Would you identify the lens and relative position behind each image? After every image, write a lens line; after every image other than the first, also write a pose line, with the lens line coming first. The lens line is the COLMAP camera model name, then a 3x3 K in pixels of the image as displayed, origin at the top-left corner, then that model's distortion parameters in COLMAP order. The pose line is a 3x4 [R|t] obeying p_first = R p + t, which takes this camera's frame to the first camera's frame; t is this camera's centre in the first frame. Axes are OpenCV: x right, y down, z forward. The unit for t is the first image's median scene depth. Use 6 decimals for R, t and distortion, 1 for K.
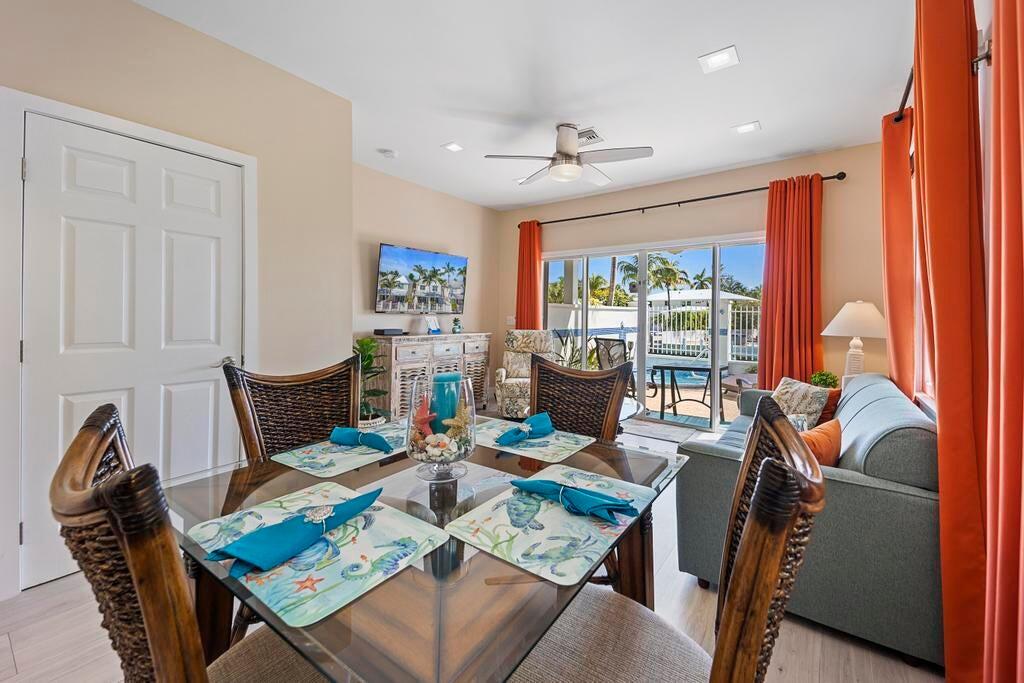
lens RADIAL K [[421.1, 0, 503.9], [0, 421.1, 328.3], [0, 0, 1]] dist [0.017743, -0.010805]
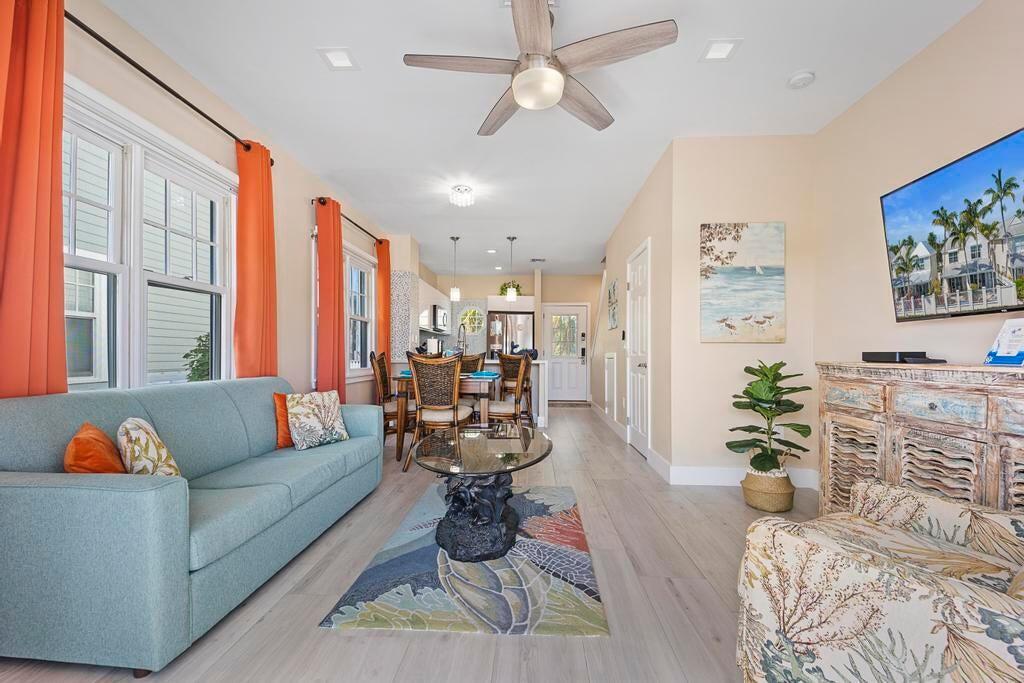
lens RADIAL K [[424.4, 0, 511.3], [0, 424.4, 337.5], [0, 0, 1]] dist [0.017589, -0.001235]
pose [[-0.800654, -0.030790, -0.598335, 0.397416], [-0.029845, 0.999488, -0.011498, 0.003300], [0.598383, 0.008651, -0.801164, 1.048928]]
